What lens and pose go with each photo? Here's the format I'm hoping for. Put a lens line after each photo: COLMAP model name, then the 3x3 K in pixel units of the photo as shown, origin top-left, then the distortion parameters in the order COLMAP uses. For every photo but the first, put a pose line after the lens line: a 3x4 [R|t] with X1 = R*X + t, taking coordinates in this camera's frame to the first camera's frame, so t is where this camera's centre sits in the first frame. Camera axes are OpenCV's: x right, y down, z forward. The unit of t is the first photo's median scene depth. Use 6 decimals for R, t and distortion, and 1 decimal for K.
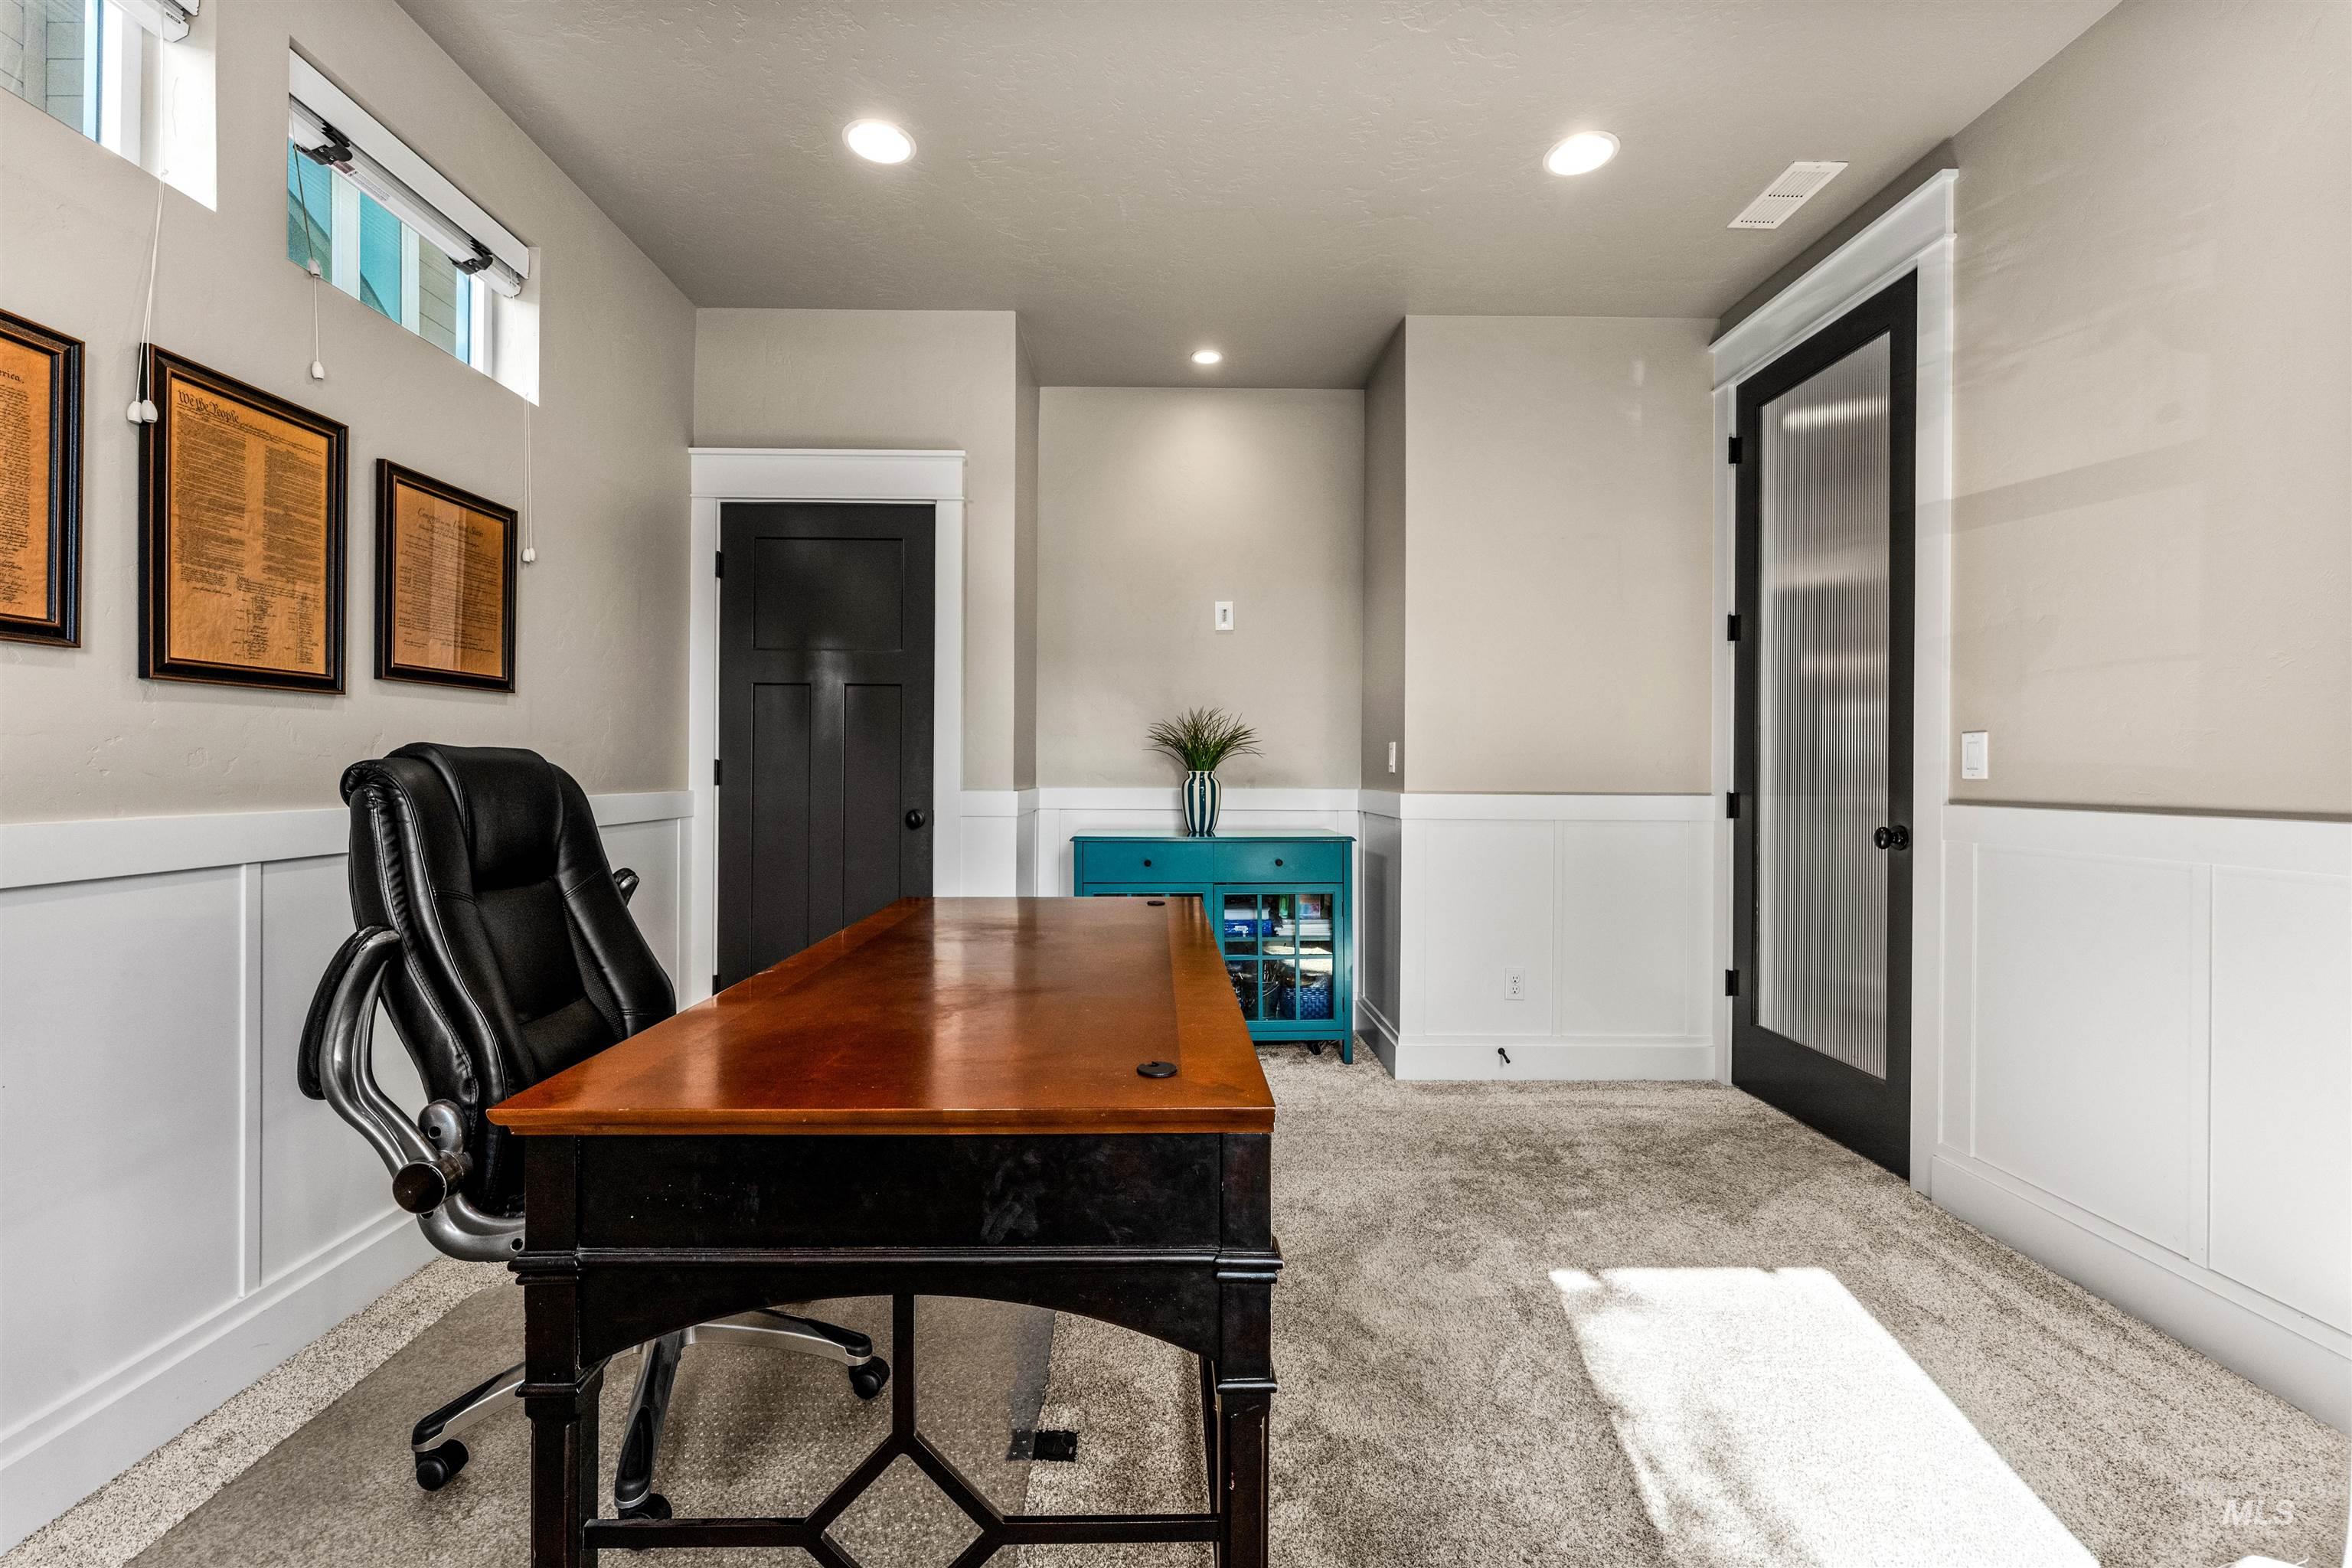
lens RADIAL K [[953.9, 0, 1169.3], [0, 953.9, 758.7], [0, 0, 1]] dist [-0.000111, -0.000150]
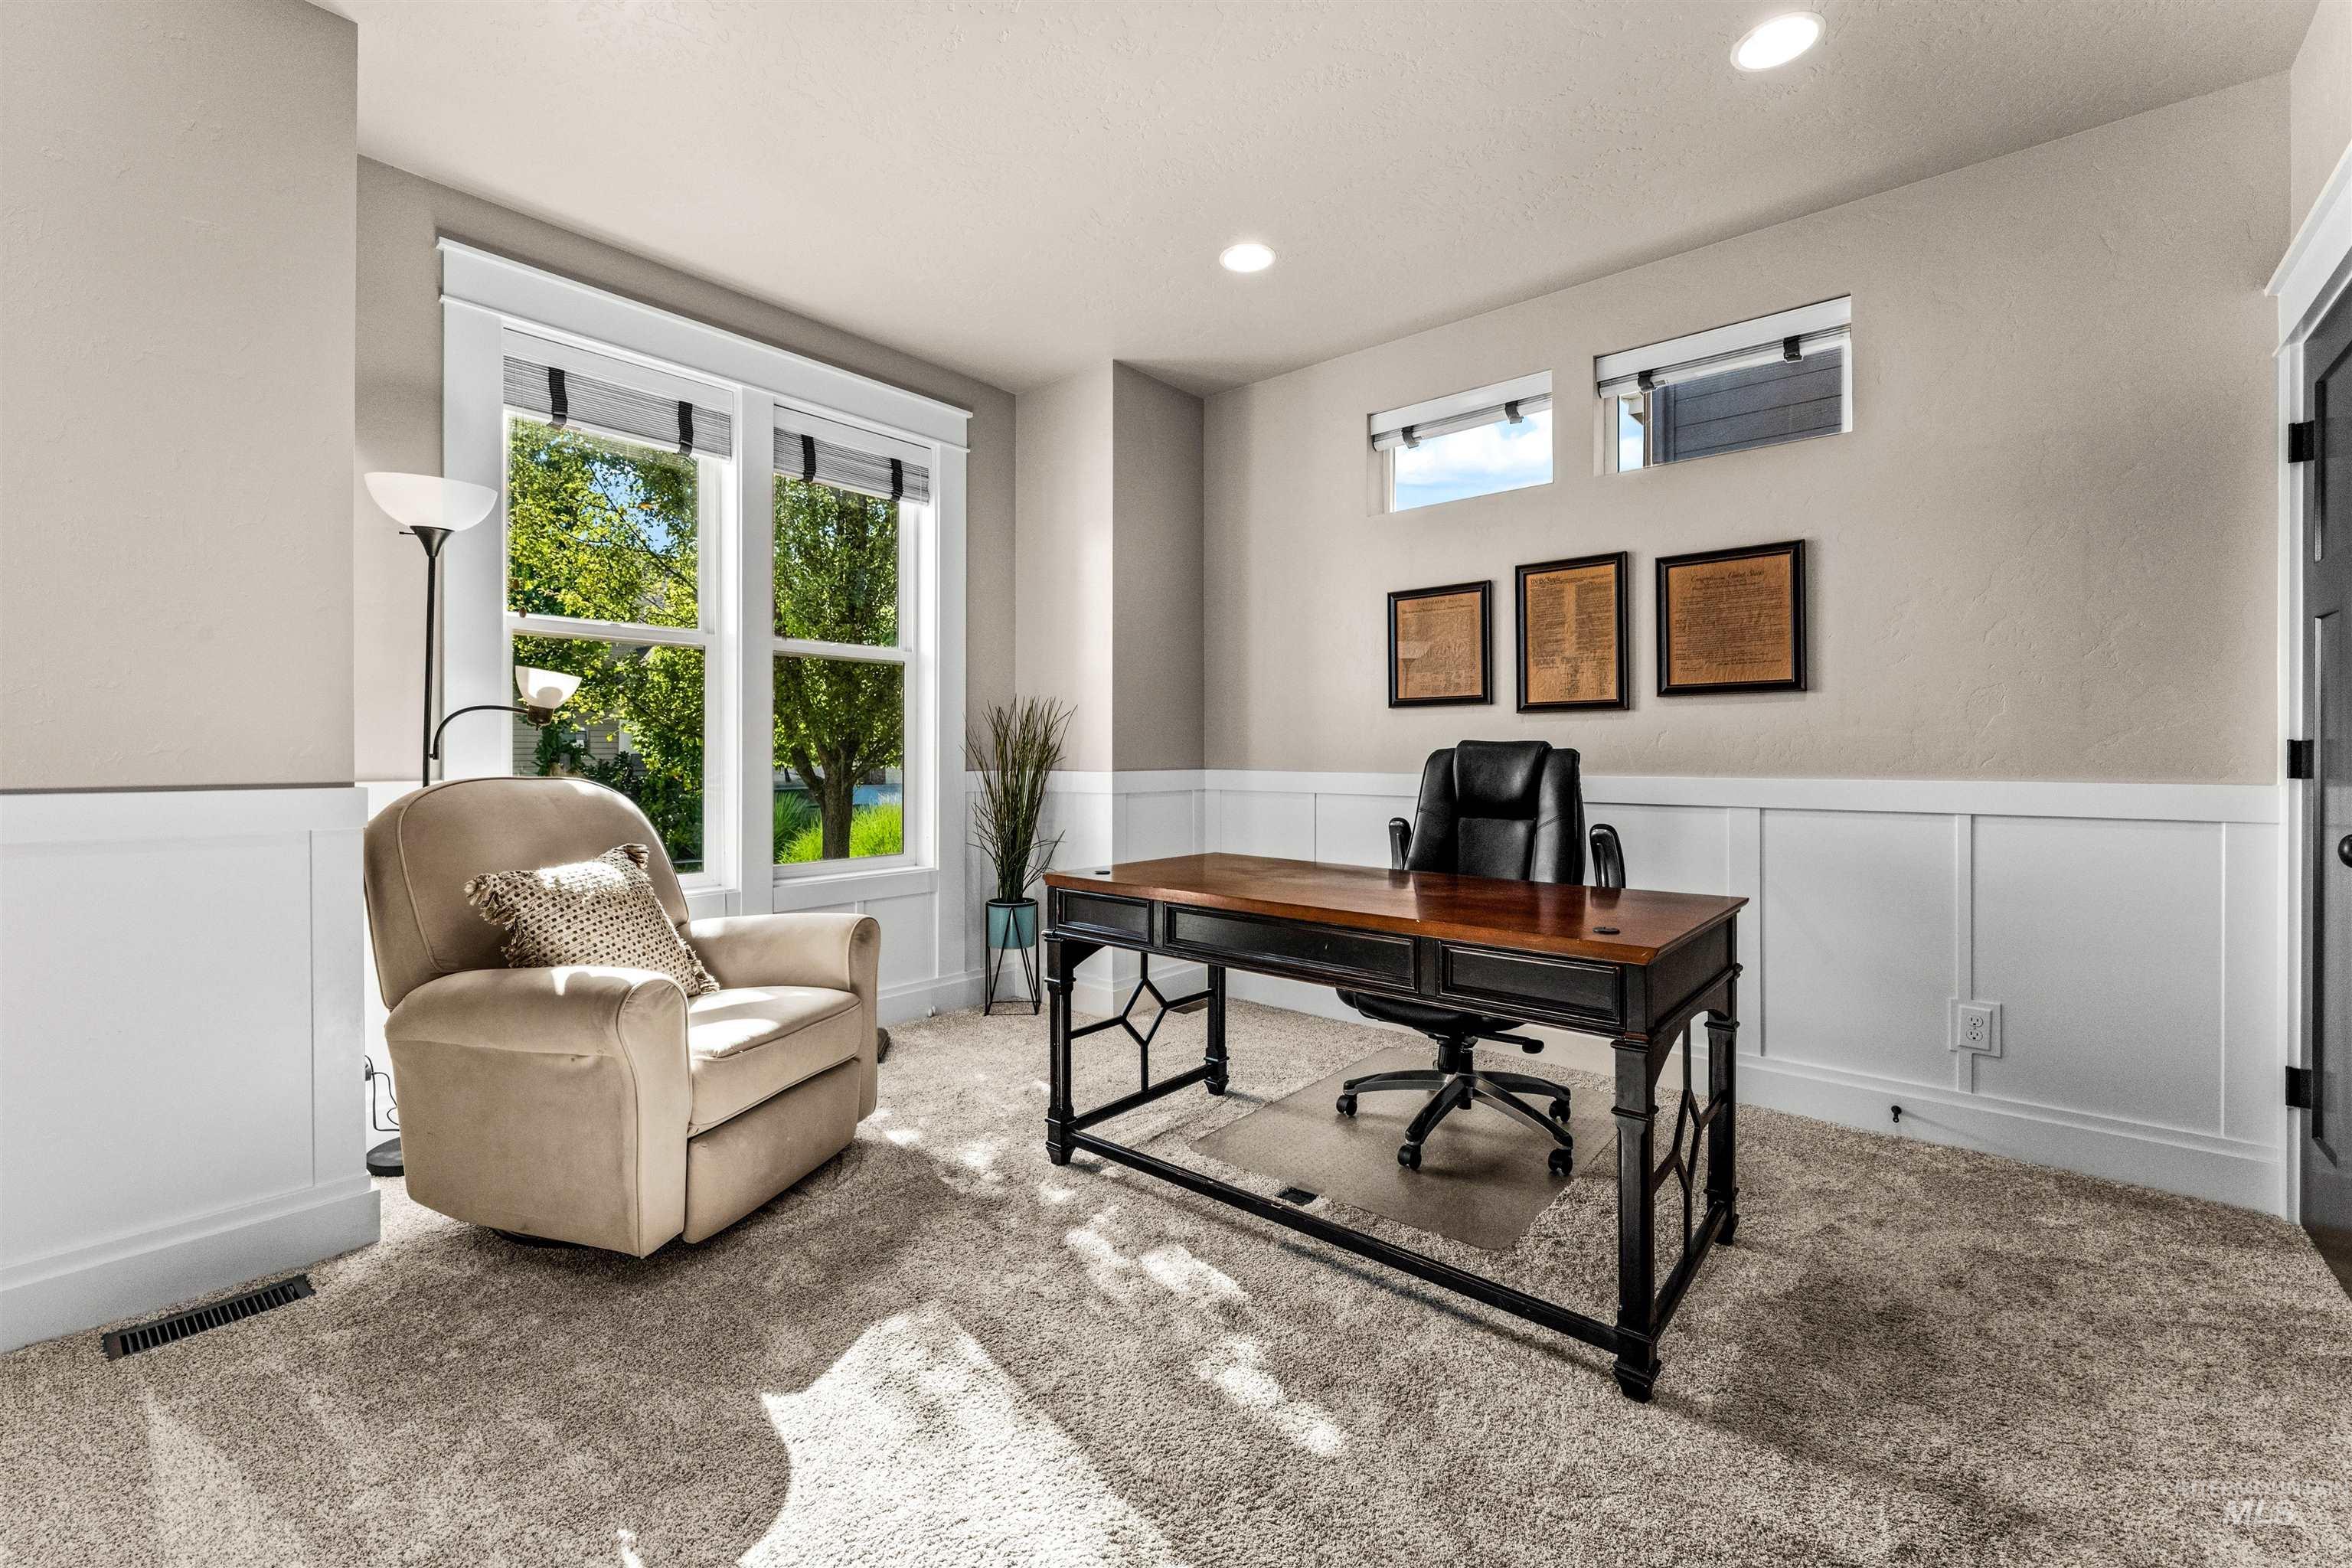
lens RADIAL K [[953.9, 0, 1169.3], [0, 953.9, 758.7], [0, 0, 1]] dist [-0.000111, -0.000150]
pose [[-0.659300, 0.000856, -0.751879, 1.030906], [0.004096, 0.999989, -0.002453, 0.022701], [0.751869, -0.004697, -0.659296, 1.637686]]
